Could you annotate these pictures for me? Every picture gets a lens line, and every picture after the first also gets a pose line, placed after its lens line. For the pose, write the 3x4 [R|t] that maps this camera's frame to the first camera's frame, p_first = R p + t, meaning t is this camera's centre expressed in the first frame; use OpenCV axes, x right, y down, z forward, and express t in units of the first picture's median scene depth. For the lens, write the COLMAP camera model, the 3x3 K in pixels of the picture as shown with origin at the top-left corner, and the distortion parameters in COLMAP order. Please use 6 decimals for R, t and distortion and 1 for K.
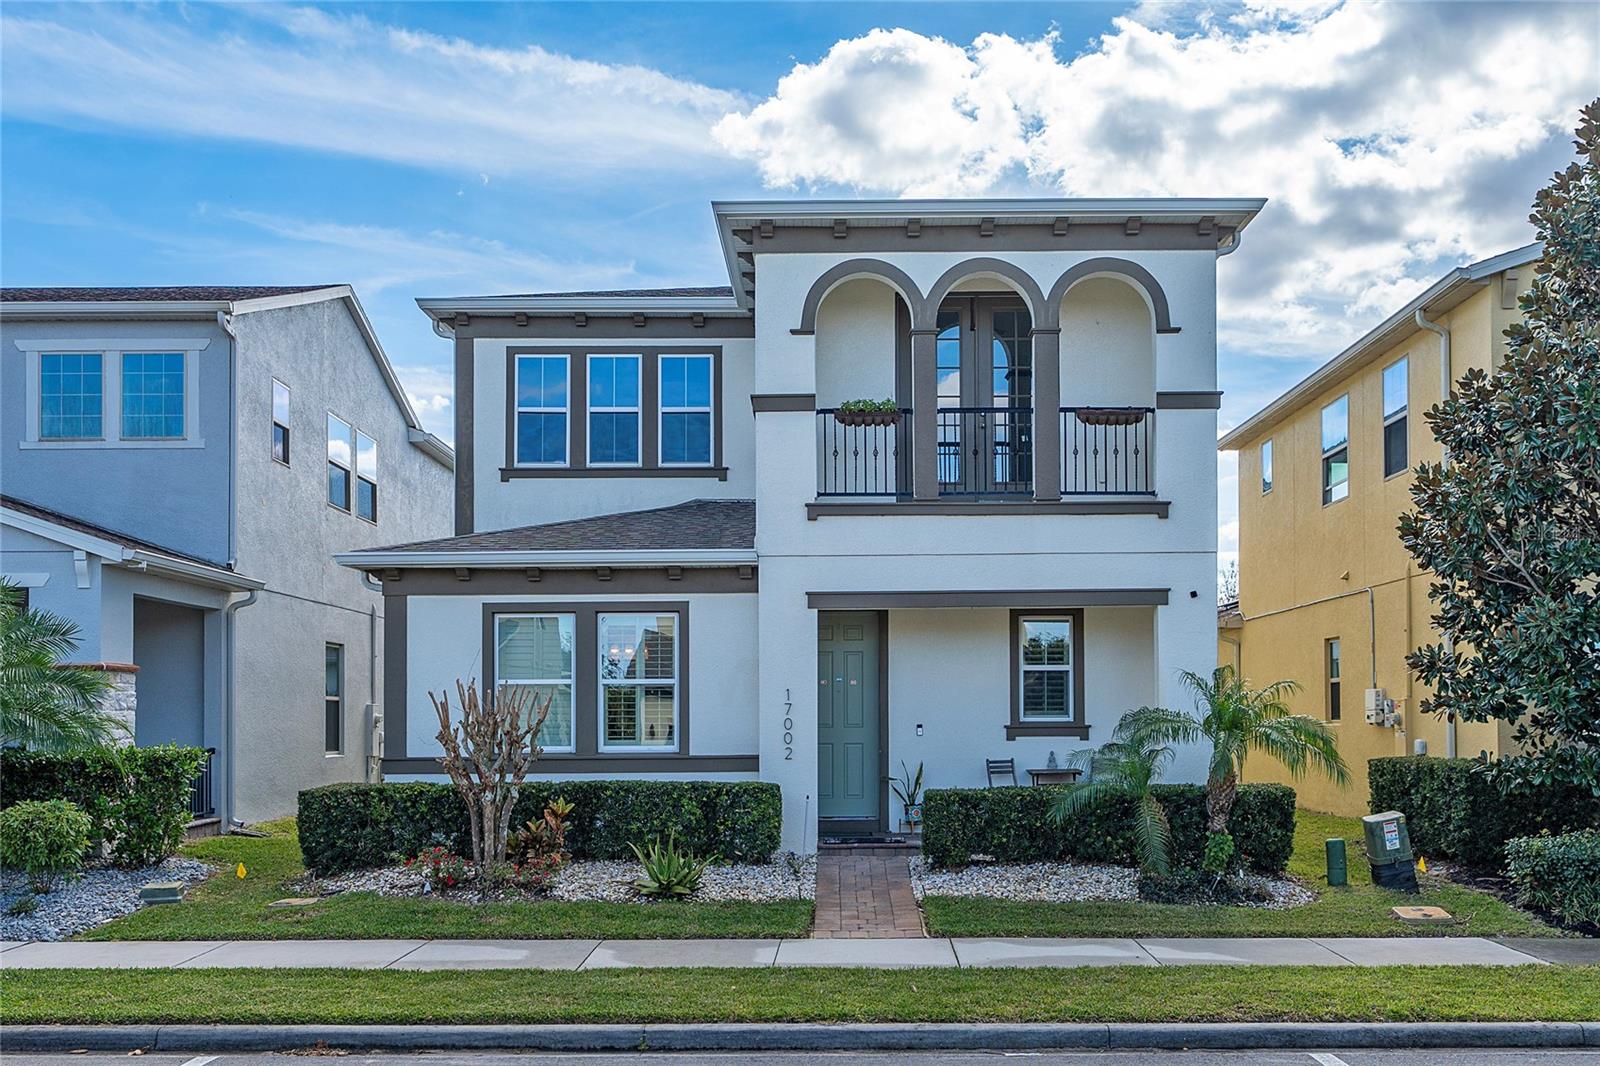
lens RADIAL K [[1102.9, 0, 800.3], [0, 1102.9, 533.4], [0, 0, 1]] dist [0.006748, -0.001948]
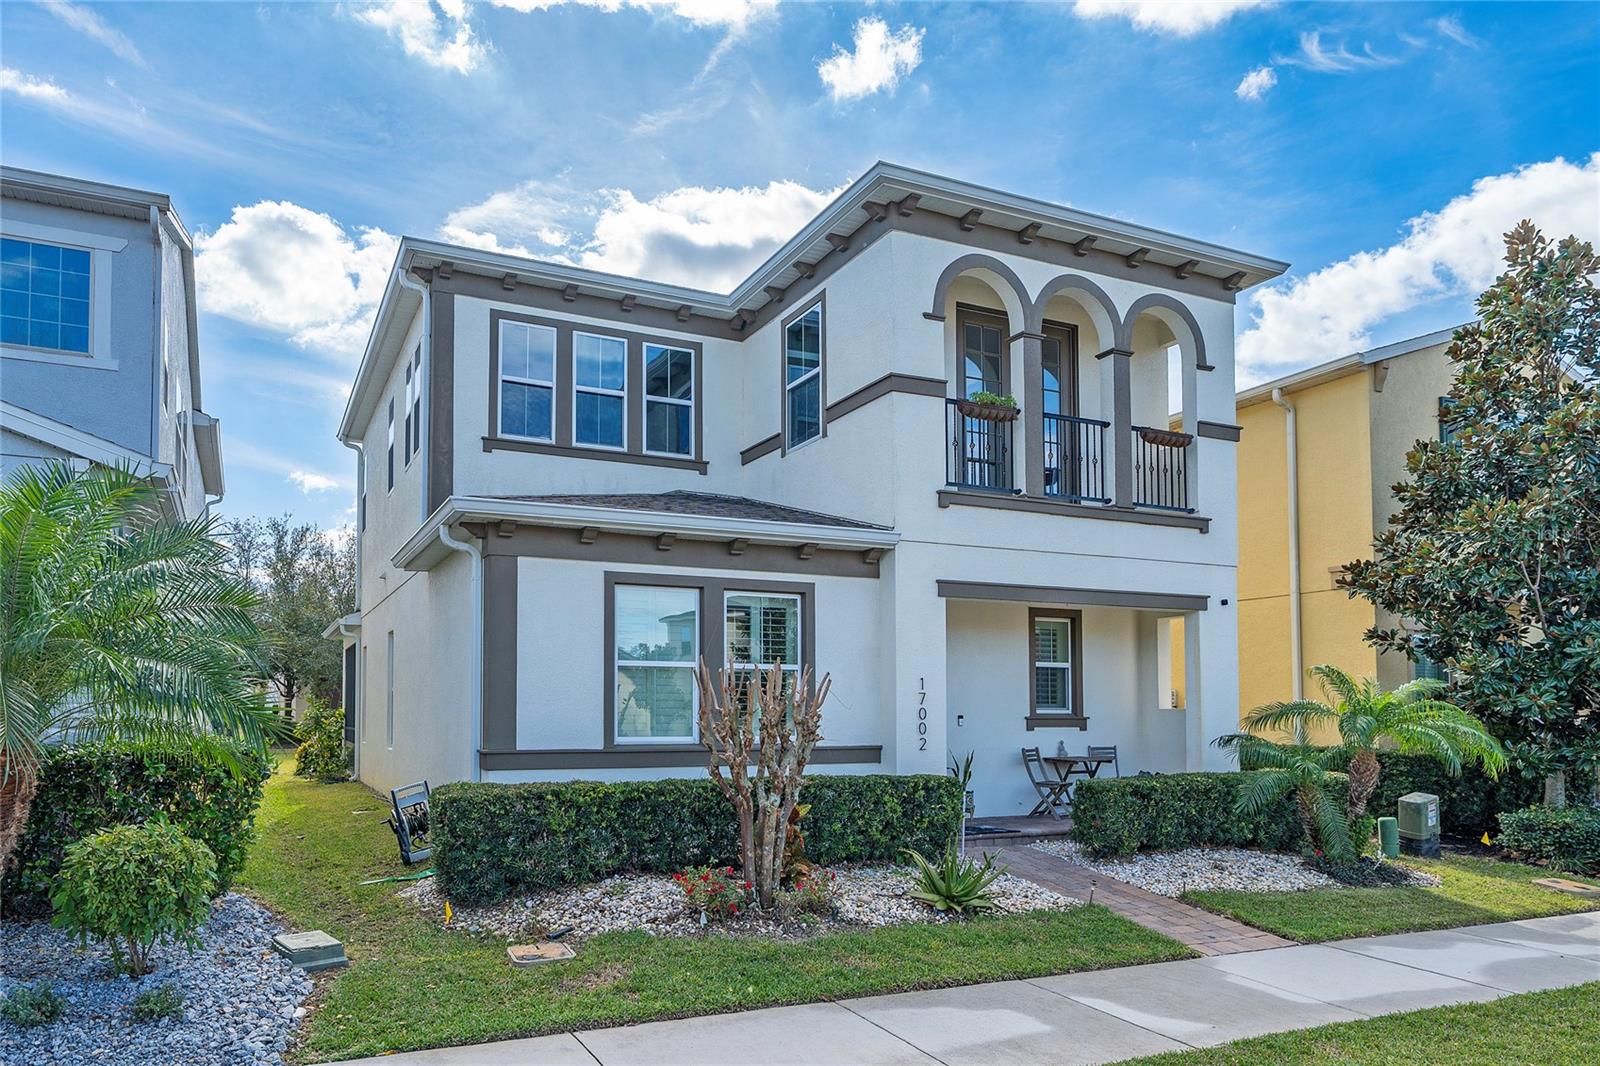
lens RADIAL K [[885.3, 0, 784.7], [0, 885.3, 567.0], [0, 0, 1]] dist [0.005134, -0.000084]
pose [[0.944842, 0.061621, 0.321677, -0.359186], [-0.063020, 0.997994, -0.006073, 0.052731], [-0.321406, -0.014534, 0.946830, 0.284529]]
